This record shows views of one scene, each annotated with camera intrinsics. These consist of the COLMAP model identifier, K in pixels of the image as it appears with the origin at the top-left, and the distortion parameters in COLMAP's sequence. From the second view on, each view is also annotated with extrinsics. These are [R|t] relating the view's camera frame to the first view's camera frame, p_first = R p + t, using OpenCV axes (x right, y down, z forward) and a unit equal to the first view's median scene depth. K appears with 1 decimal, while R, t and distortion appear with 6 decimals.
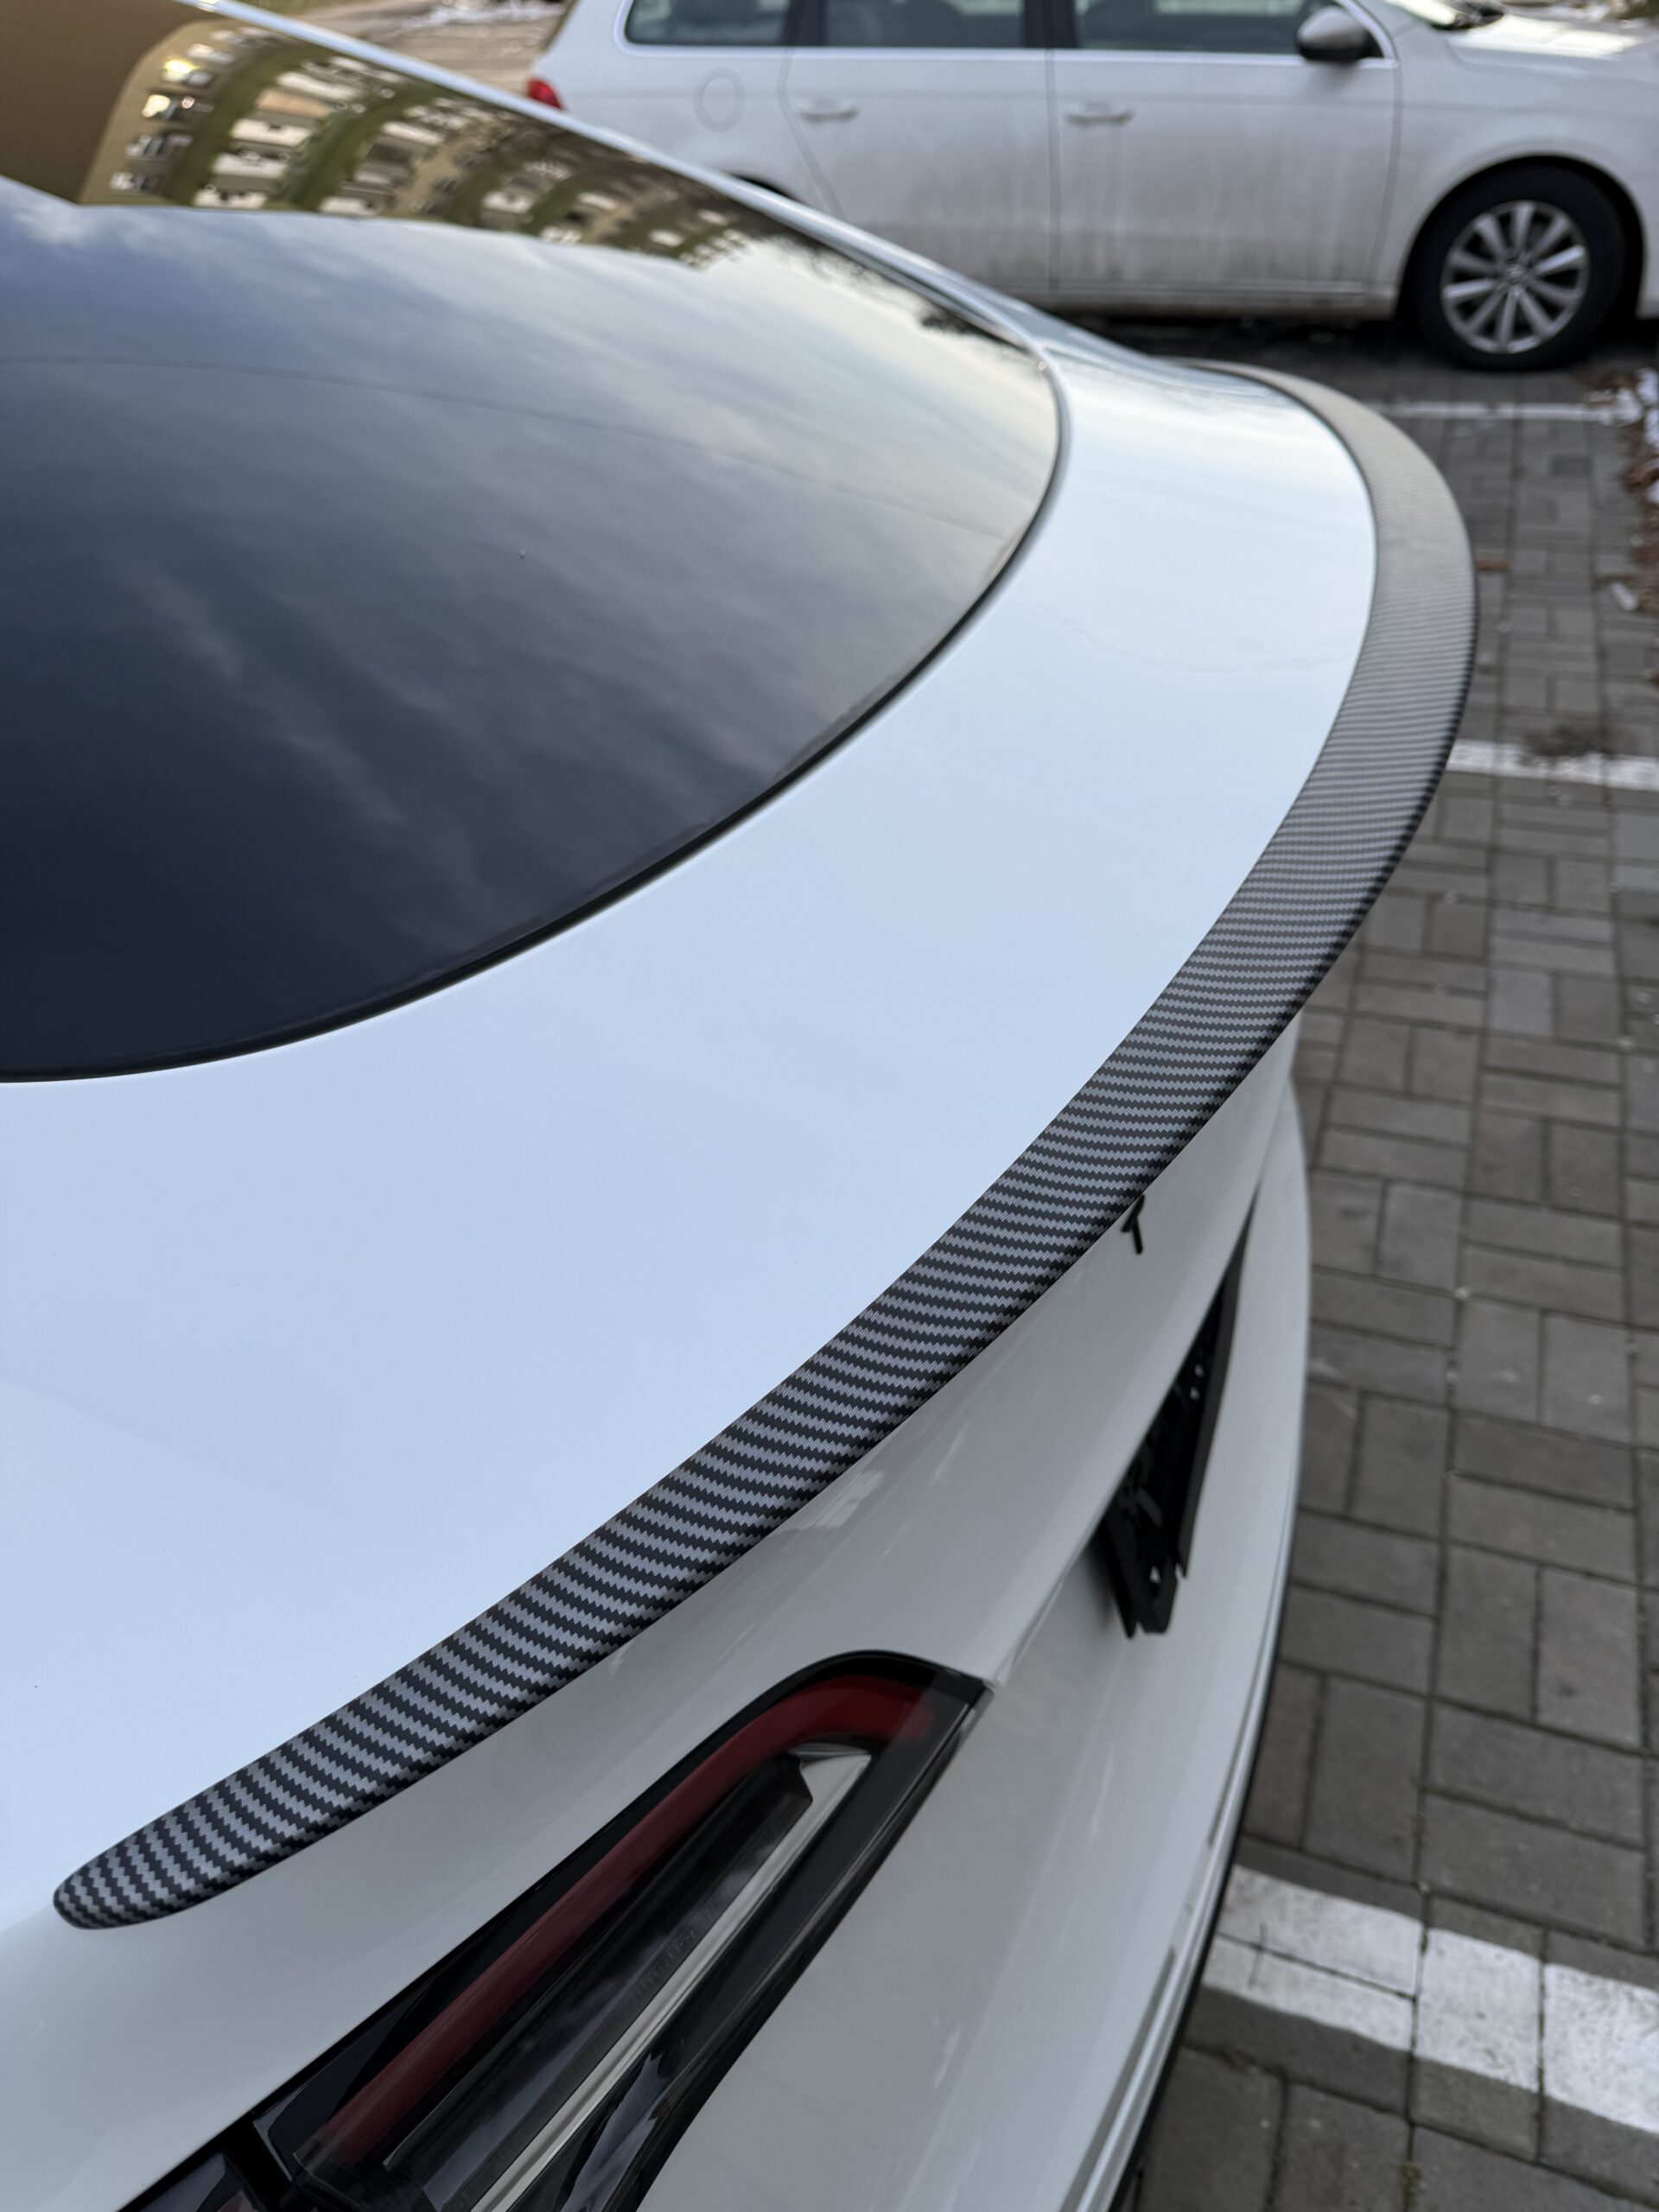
lens RADIAL K [[1588.2, 0, 847.5], [0, 1588.2, 1114.3], [0, 0, 1]] dist [0.014381, -0.019114]
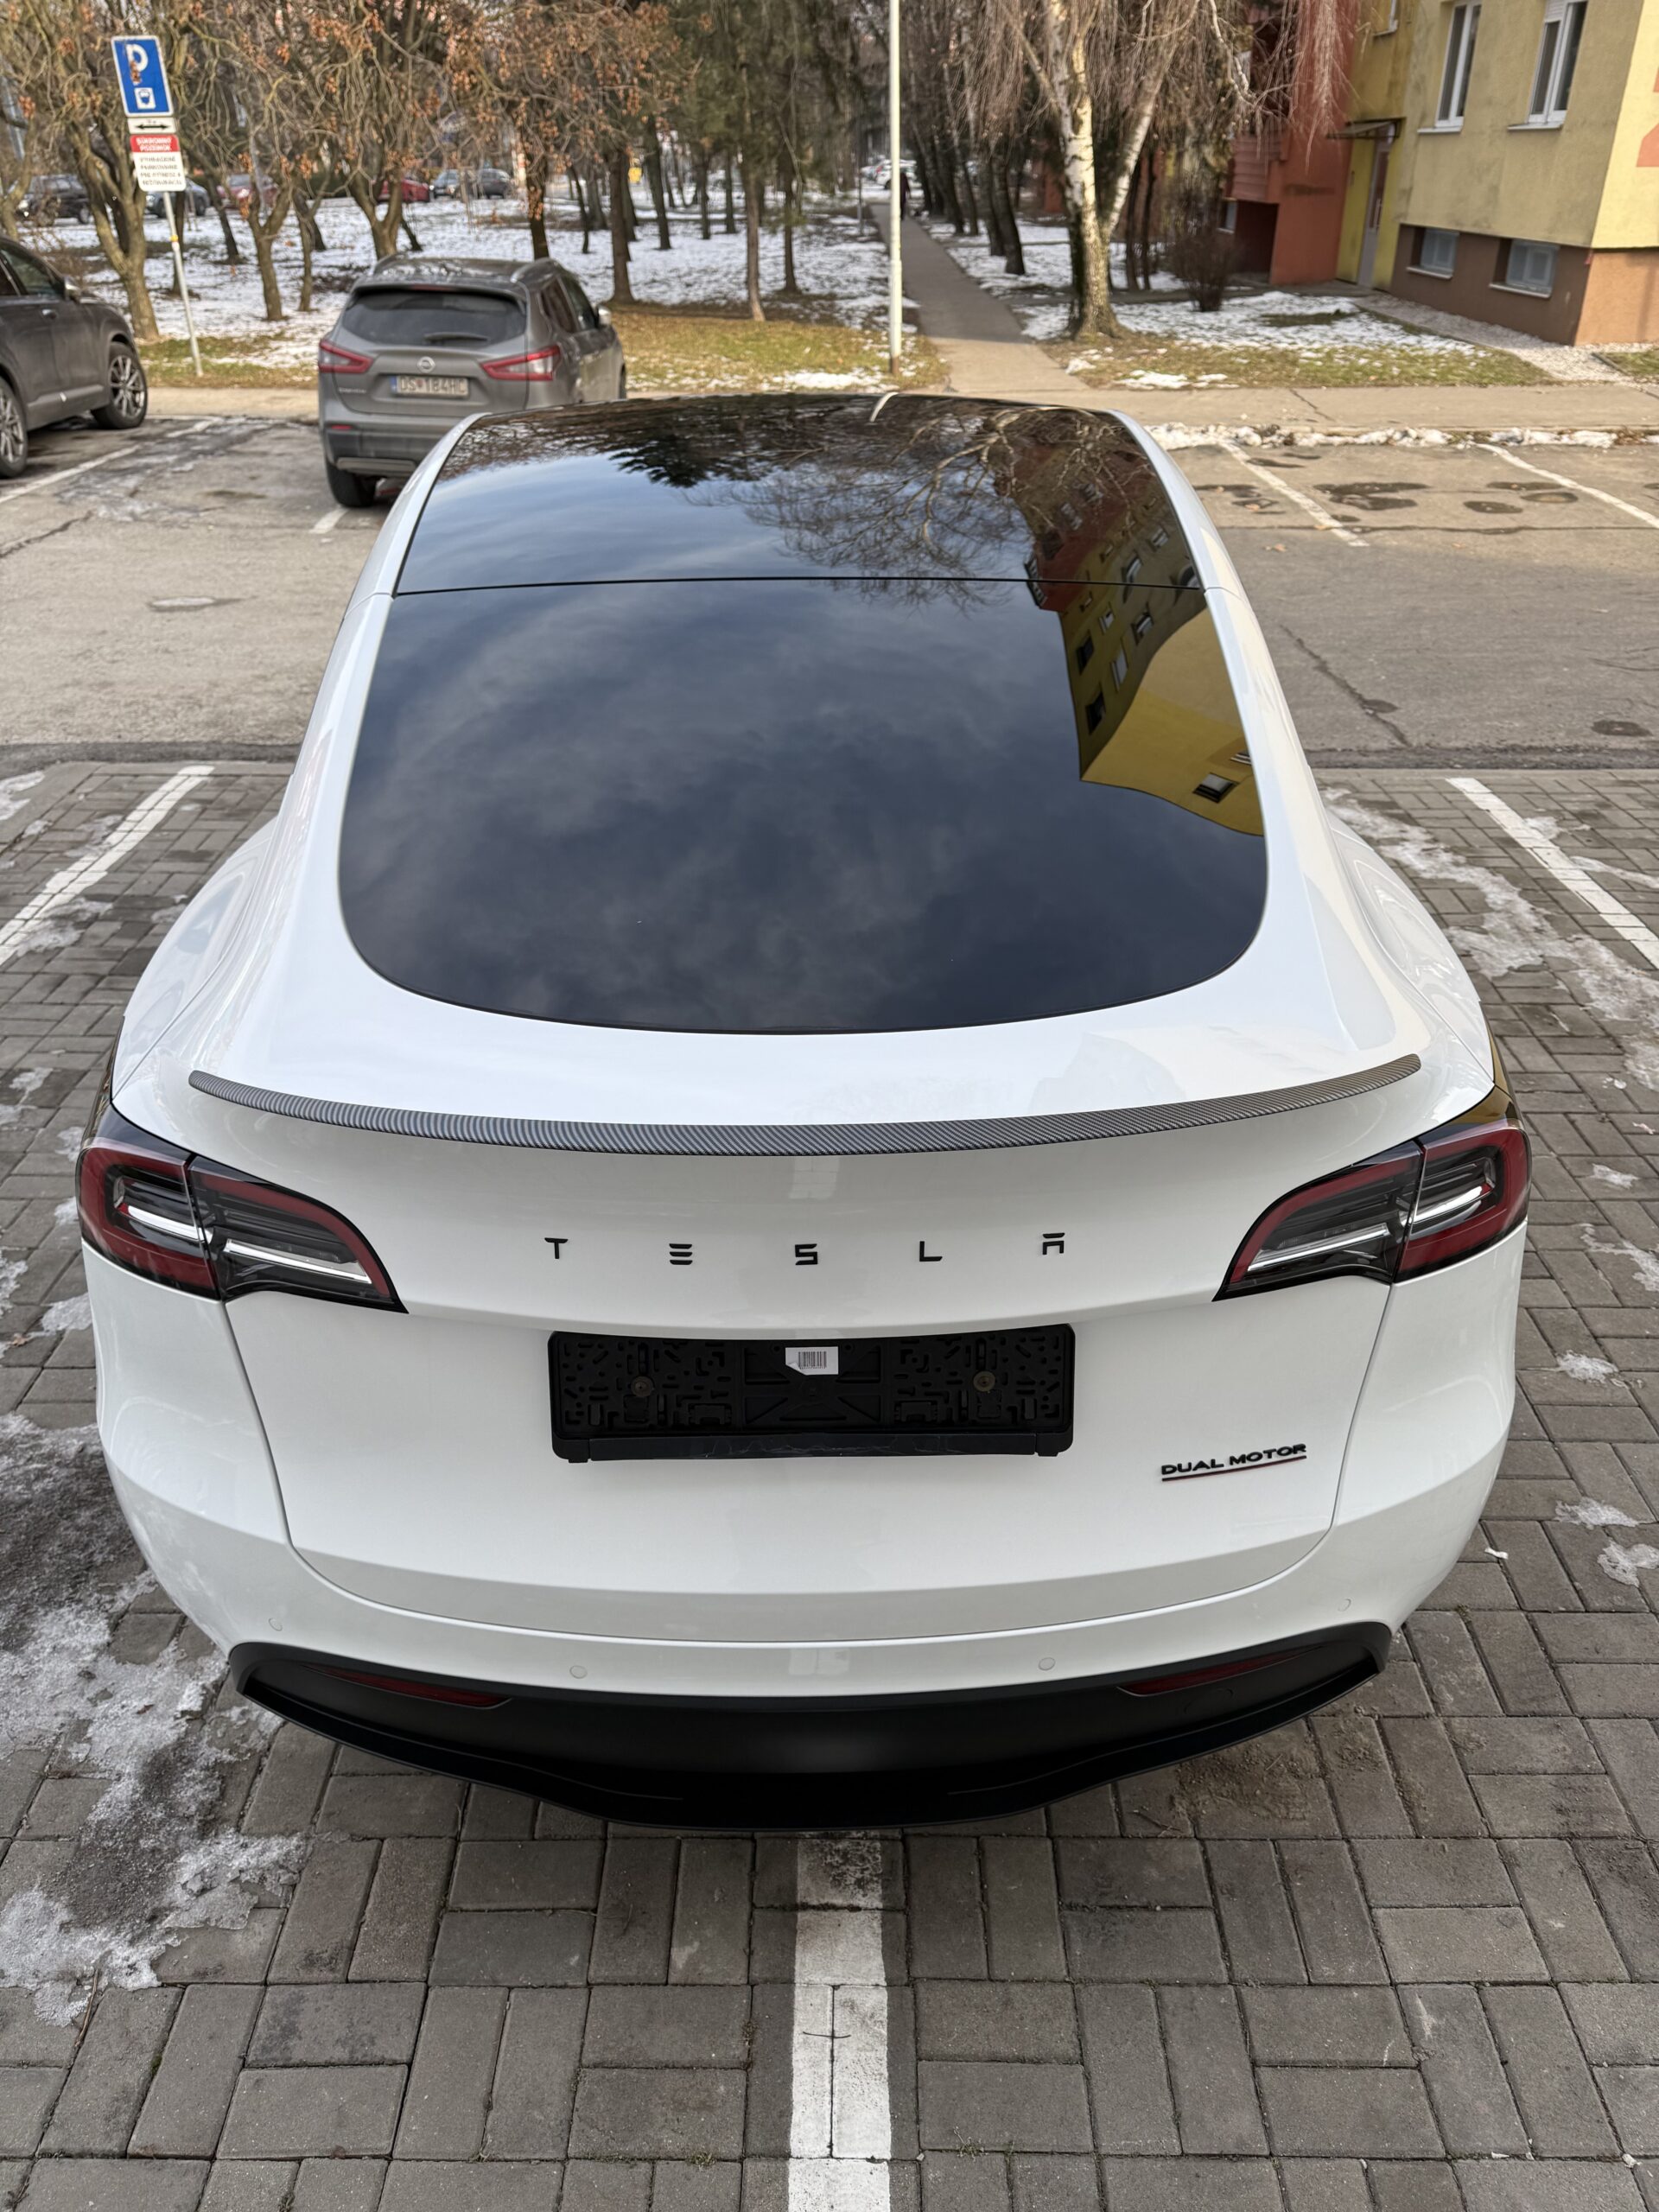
lens RADIAL K [[1588.2, 0, 808.0], [0, 1588.2, 1104.9], [0, 0, 1]] dist [0.014381, -0.019114]
pose [[0.318488, 0.516968, -0.794550, 0.857462], [-0.597113, 0.760410, 0.255408, -0.380172], [0.736221, 0.393092, 0.550869, -0.059293]]
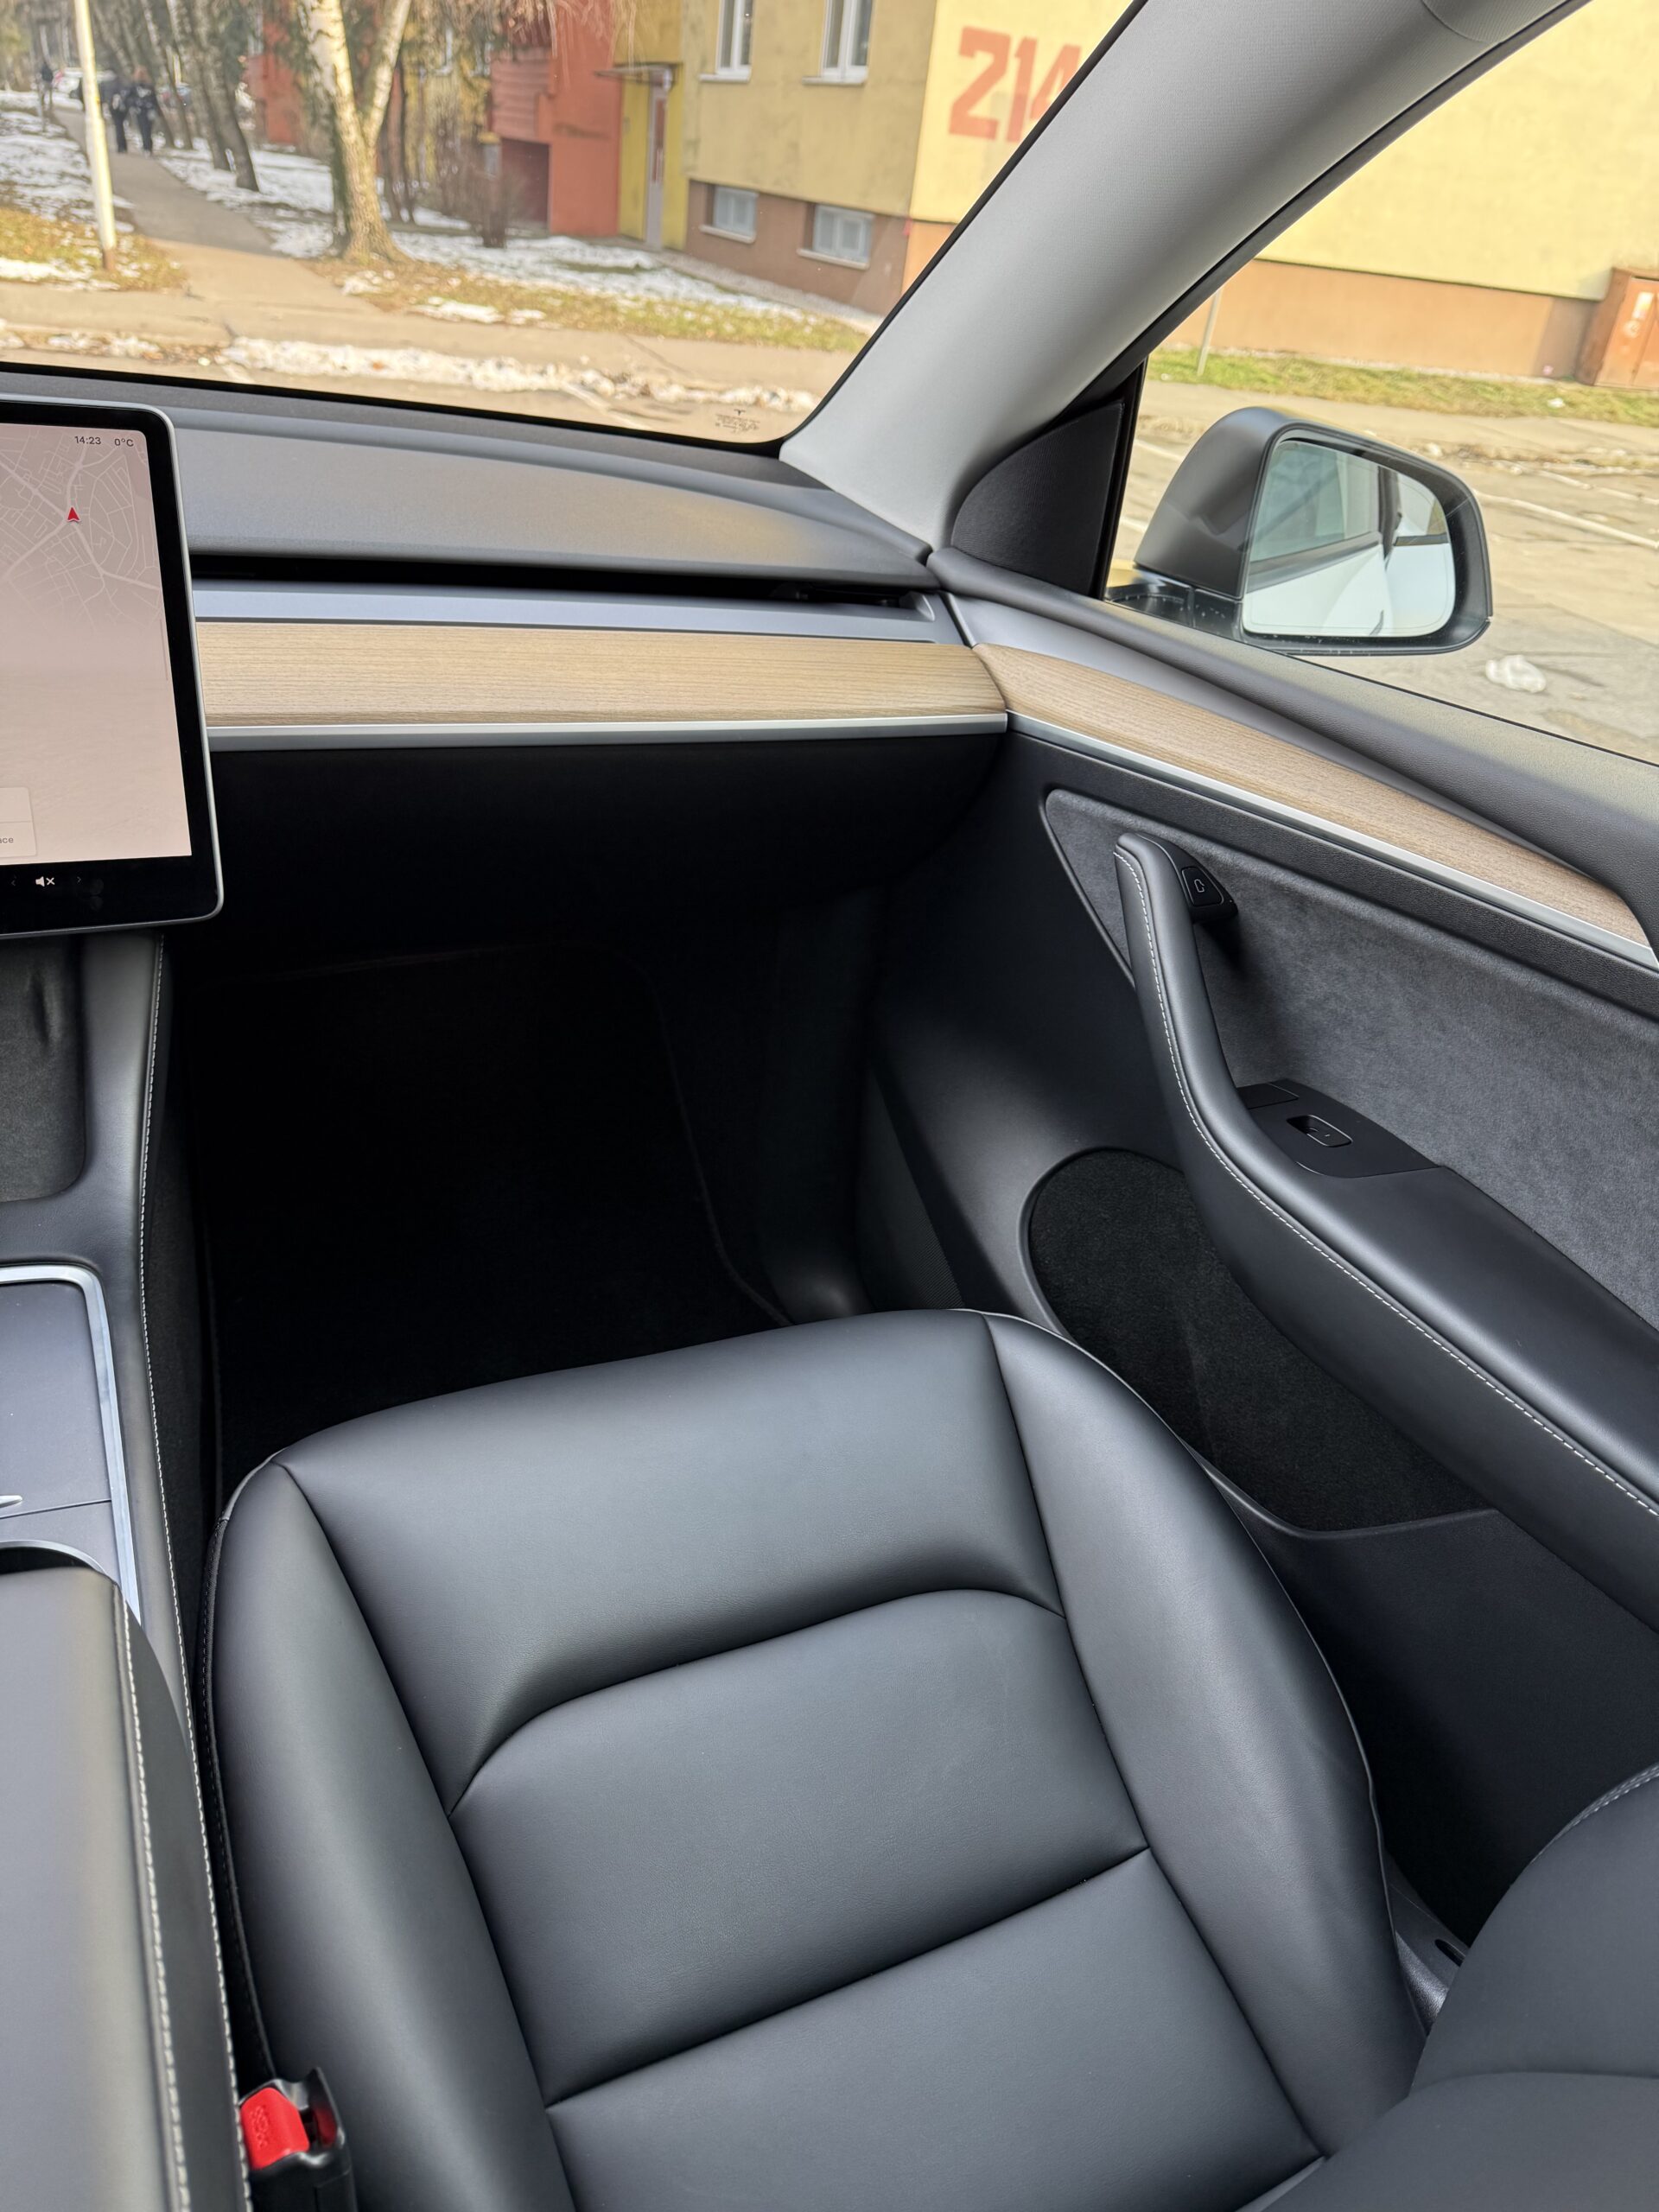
lens RADIAL K [[1588.2, 0, 848.4], [0, 1588.2, 1076.8], [0, 0, 1]] dist [0.014381, -0.019114]
pose [[0.681159, 0.458888, -0.570477, -1.128734], [-0.563340, 0.826186, -0.008058, -0.398503], [0.467623, 0.326861, 0.821274, 0.866929]]
